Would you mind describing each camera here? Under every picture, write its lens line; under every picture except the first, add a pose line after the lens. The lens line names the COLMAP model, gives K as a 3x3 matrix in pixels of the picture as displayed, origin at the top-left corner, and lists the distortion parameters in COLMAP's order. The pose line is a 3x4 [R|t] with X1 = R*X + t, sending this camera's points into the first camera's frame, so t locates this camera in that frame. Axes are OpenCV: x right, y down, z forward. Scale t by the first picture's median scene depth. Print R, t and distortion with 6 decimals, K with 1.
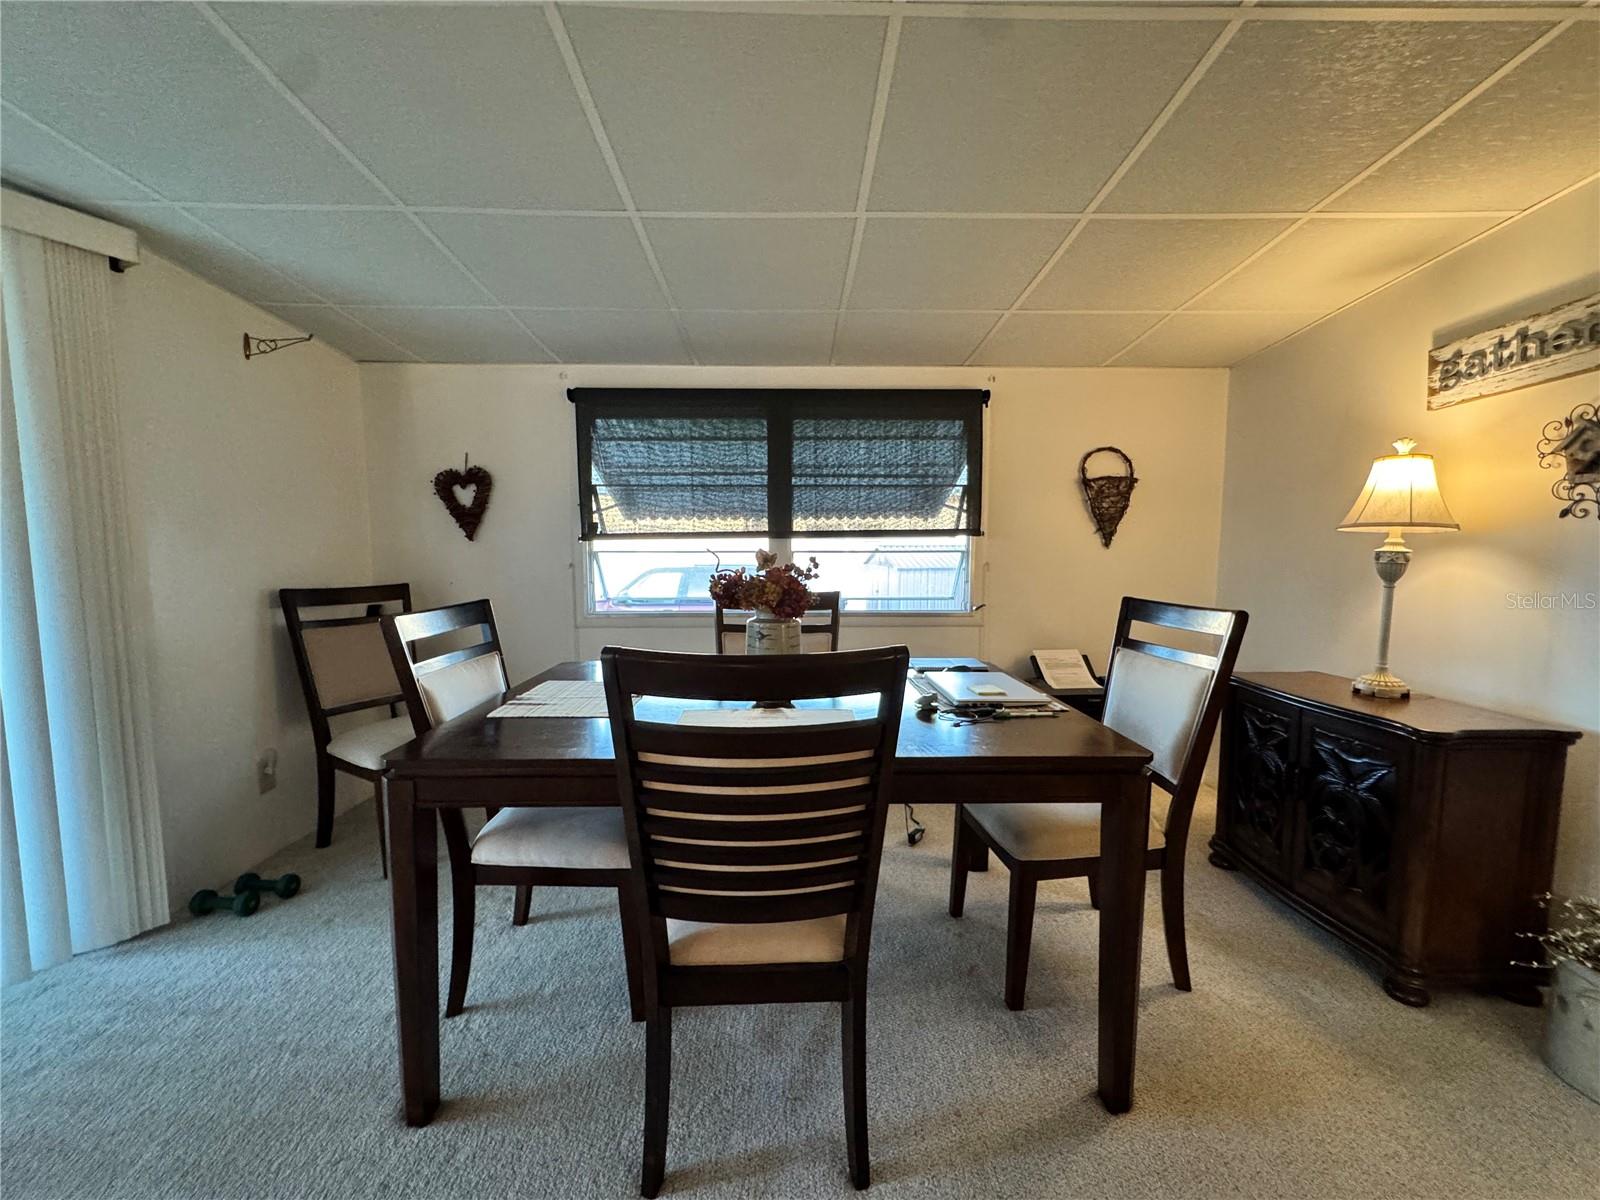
lens RADIAL K [[644.1, 0, 800.1], [0, 644.1, 600.8], [0, 0, 1]] dist [0.003697, -0.000645]
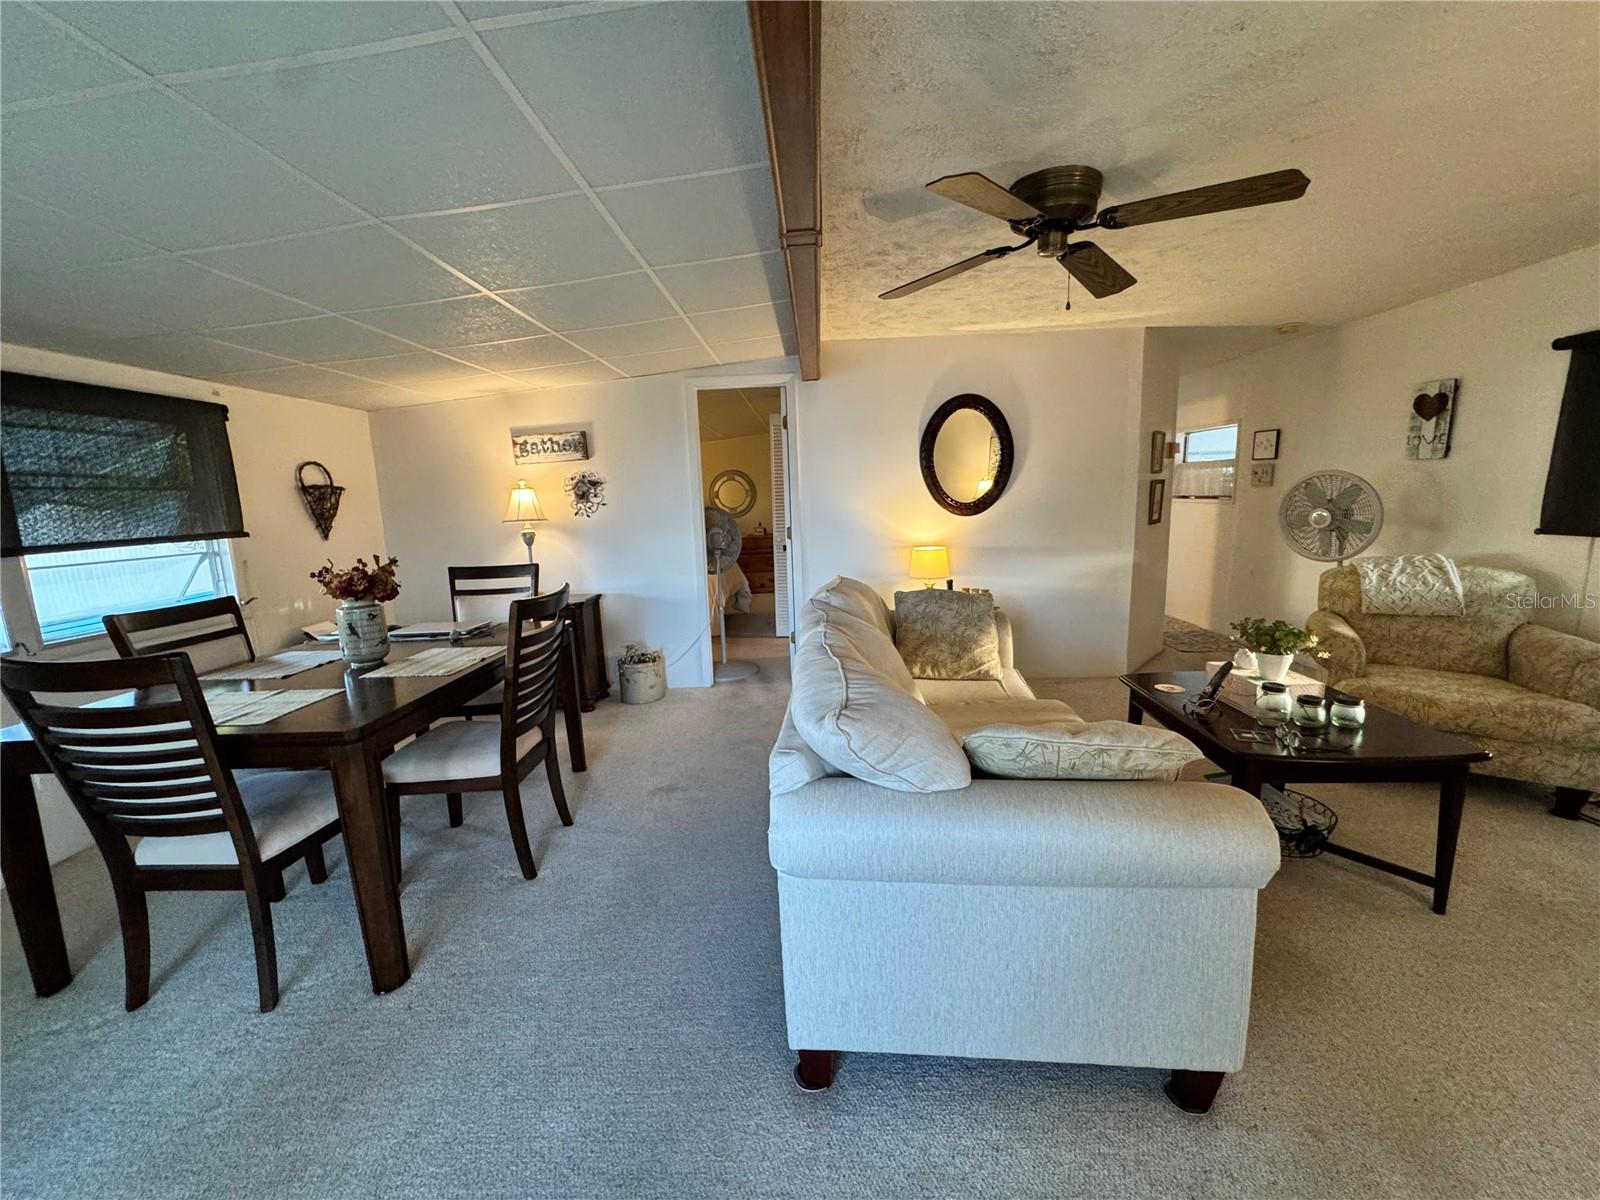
lens RADIAL K [[644.1, 0, 801.6], [0, 644.1, 602.3], [0, 0, 1]] dist [0.003697, -0.000645]
pose [[0.041866, -0.166382, 0.985172, -0.815466], [0.120766, 0.979650, 0.160318, -0.054264], [-0.991798, 0.112264, 0.061107, -0.011183]]
